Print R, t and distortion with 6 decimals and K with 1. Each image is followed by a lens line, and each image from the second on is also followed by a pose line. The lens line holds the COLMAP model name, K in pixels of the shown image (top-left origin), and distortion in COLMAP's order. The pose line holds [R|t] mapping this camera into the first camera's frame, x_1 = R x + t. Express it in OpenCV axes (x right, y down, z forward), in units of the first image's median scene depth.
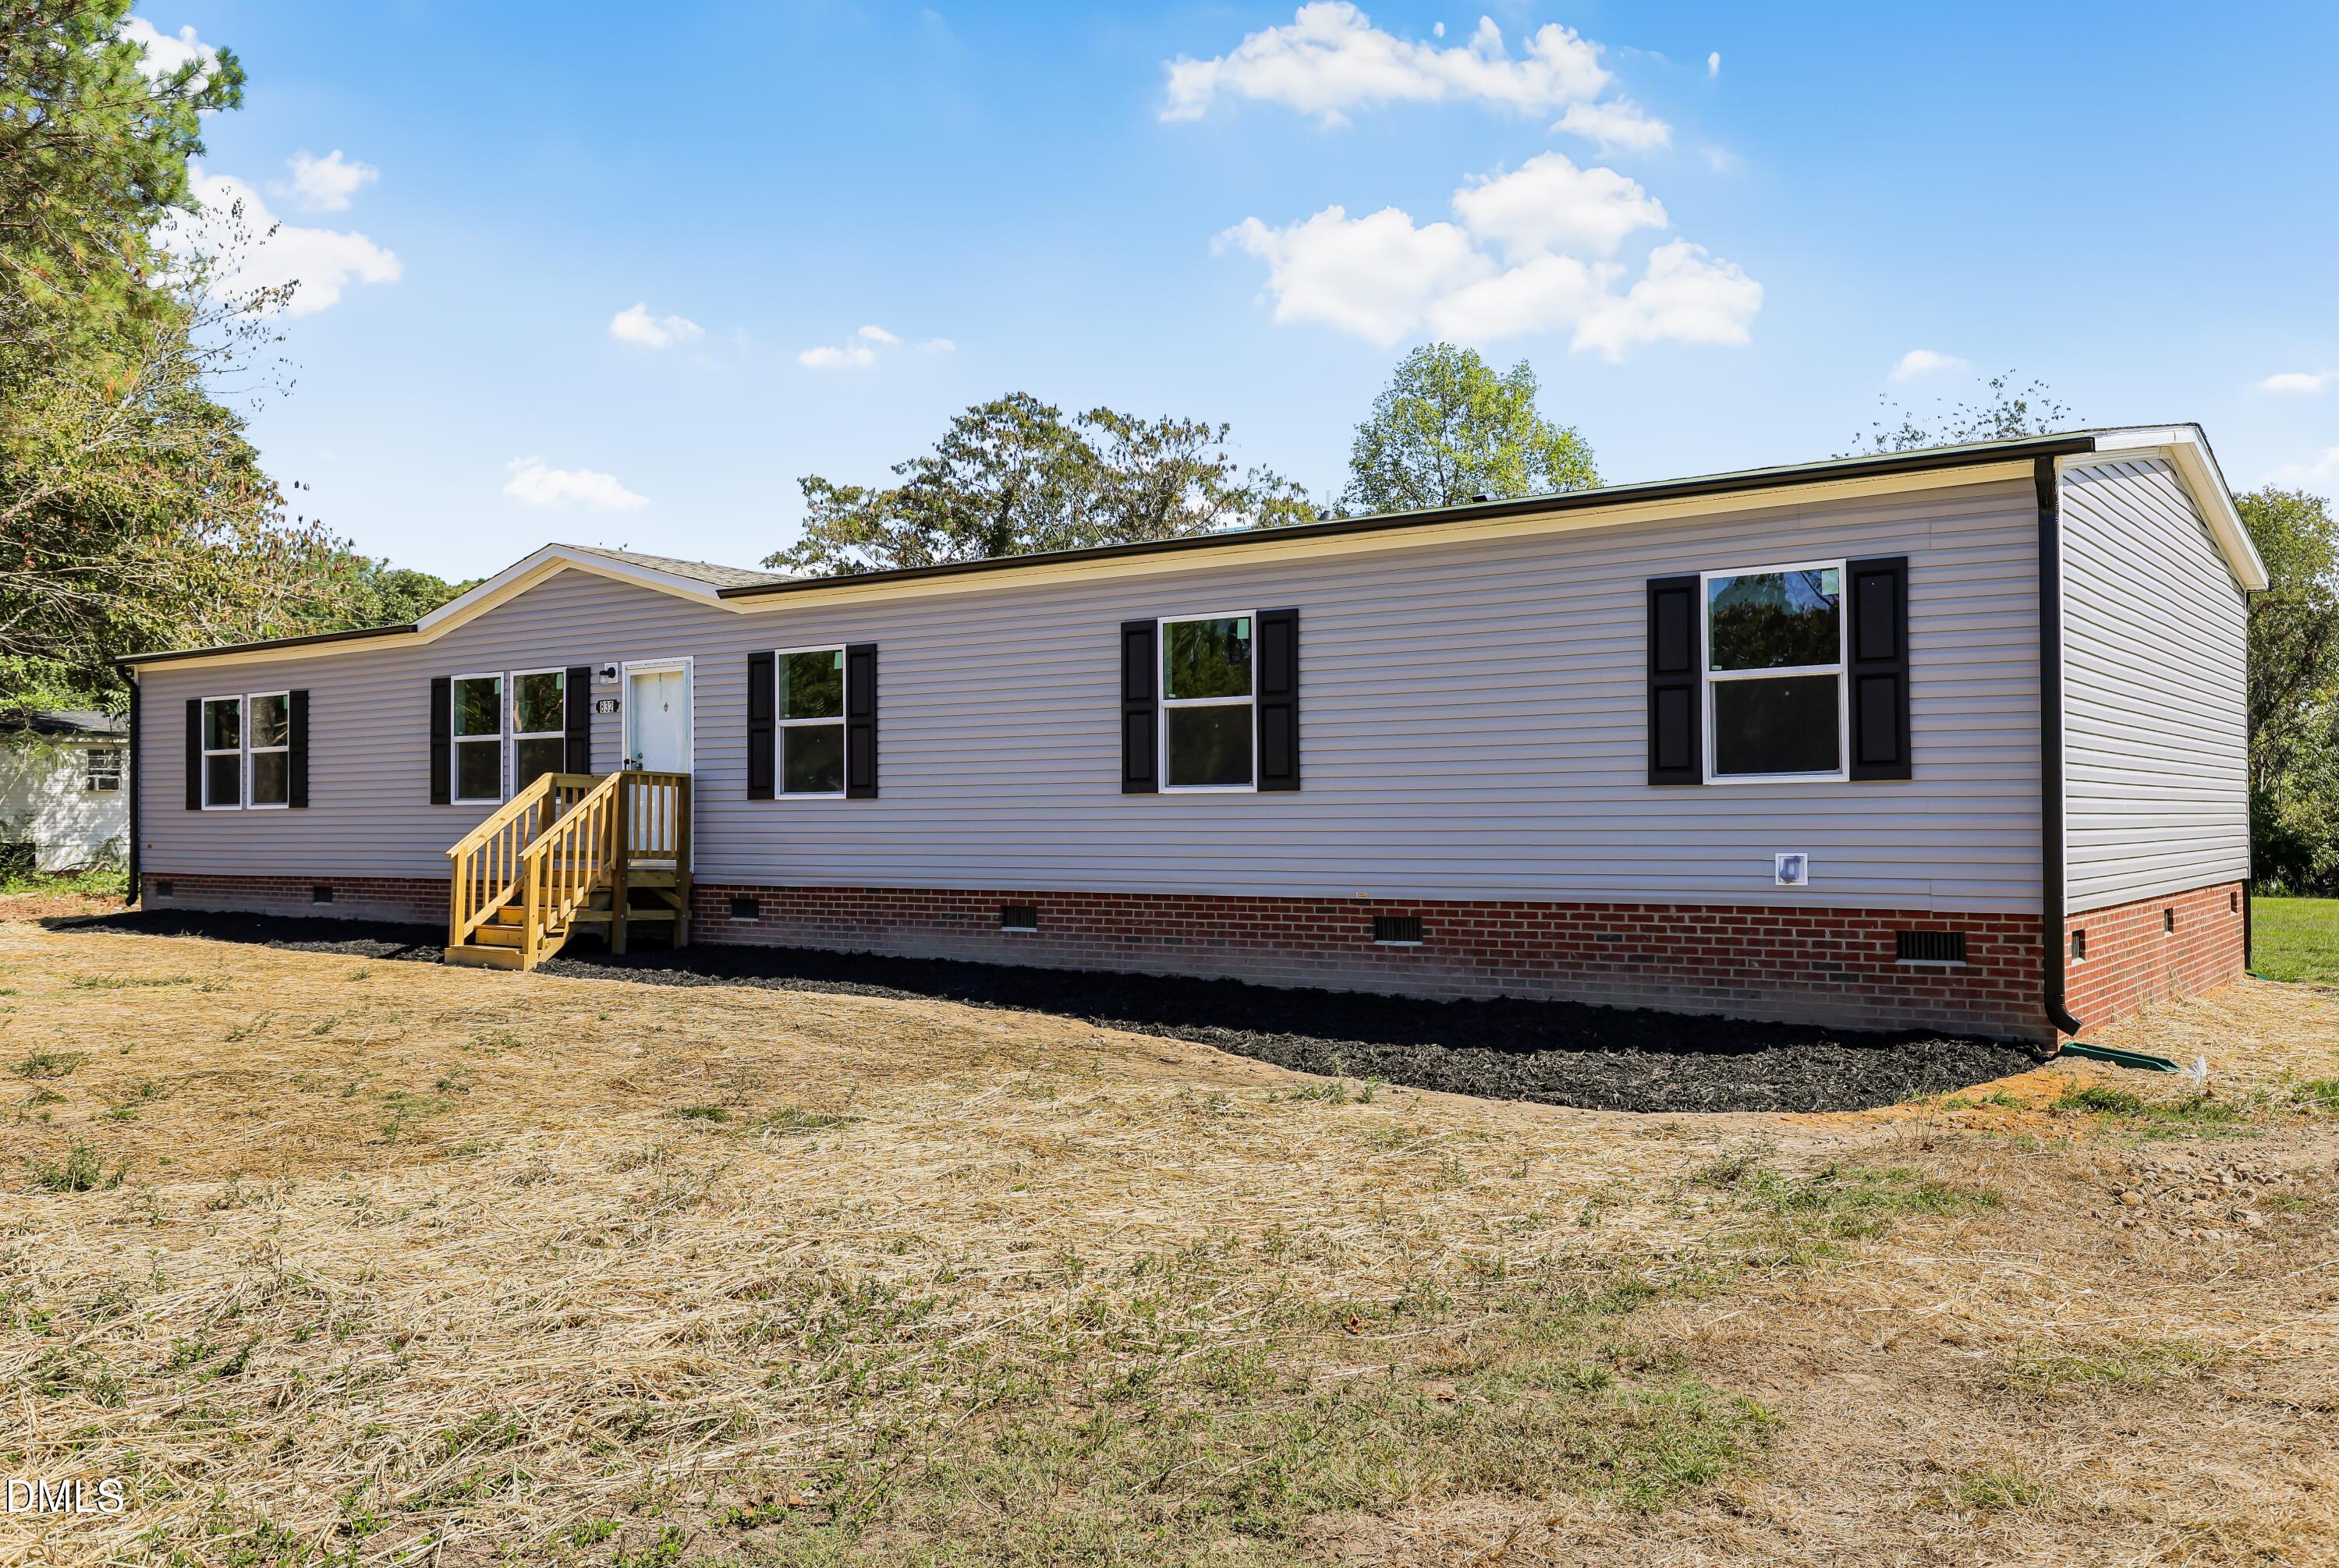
lens RADIAL K [[1926.0, 0, 1169.5], [0, 1926.0, 784.0], [0, 0, 1]] dist [-0.039350, -0.001374]
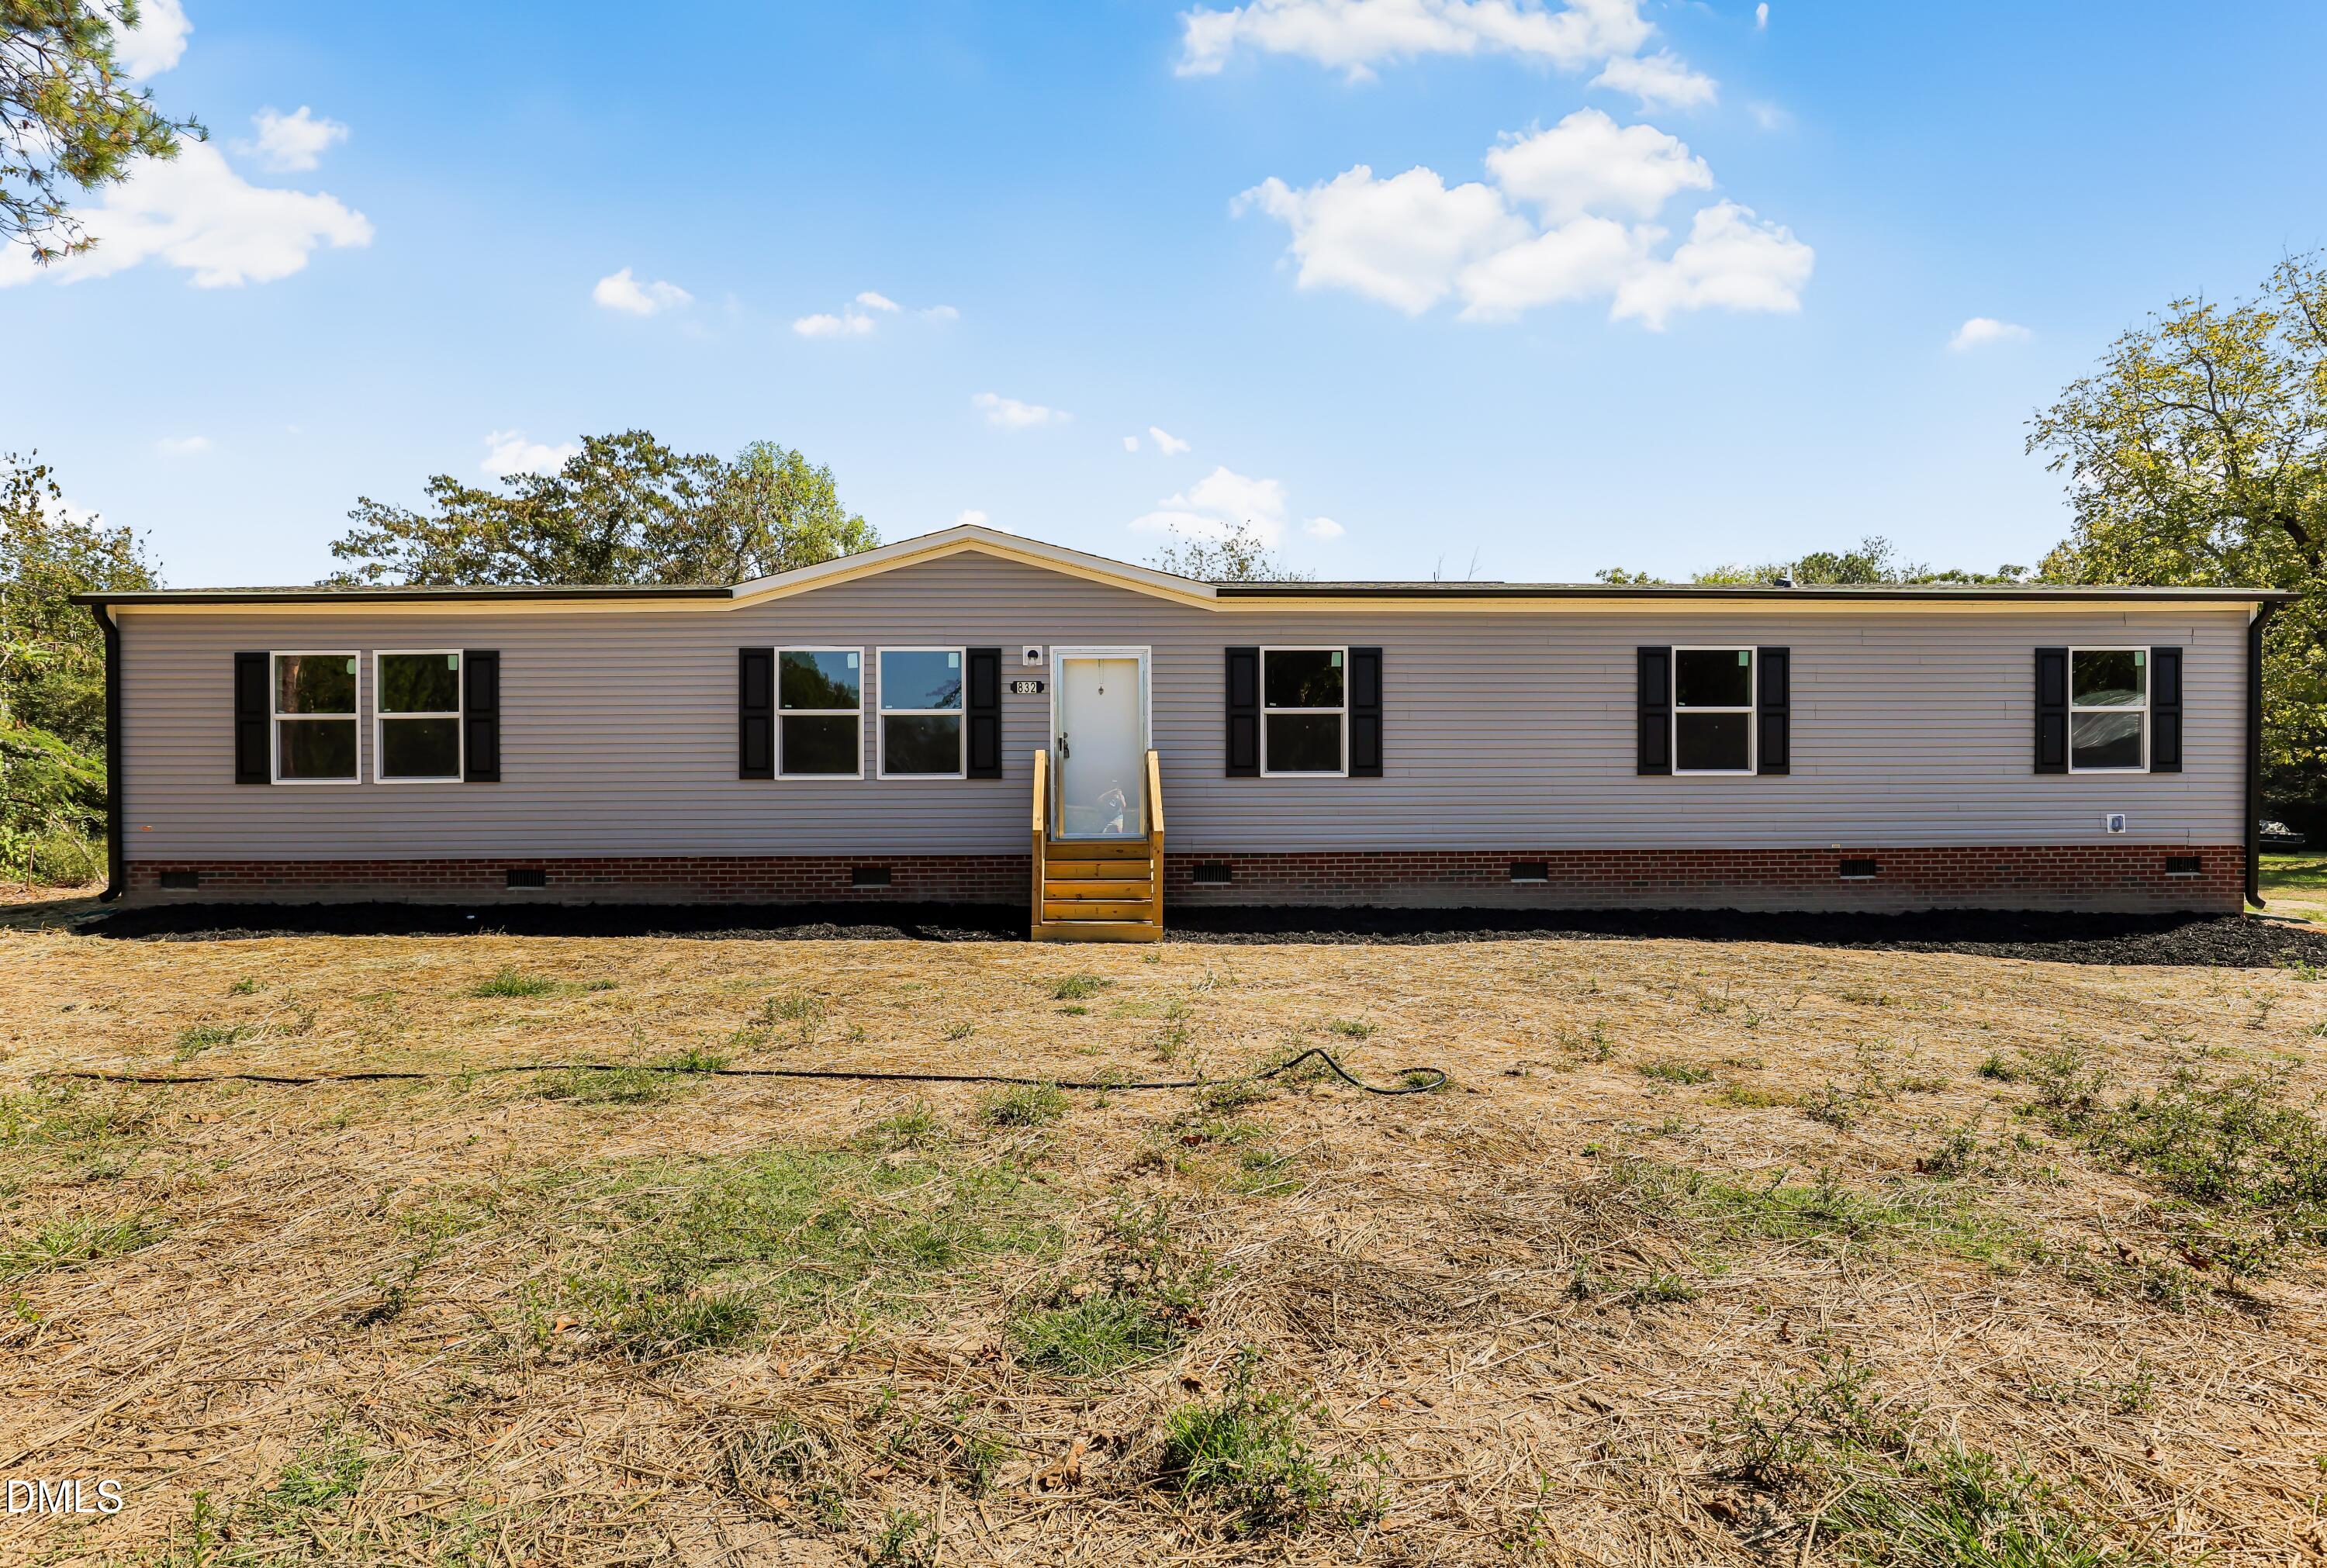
lens RADIAL K [[1164.2, 0, 1163.5], [0, 1164.2, 784.0], [0, 0, 1]] dist [-0.028828, 0.000307]
pose [[0.794870, 0.009411, 0.606707, -0.598503], [-0.010802, 0.999941, -0.001359, 0.012211], [-0.606684, -0.005473, 0.794924, 0.431803]]
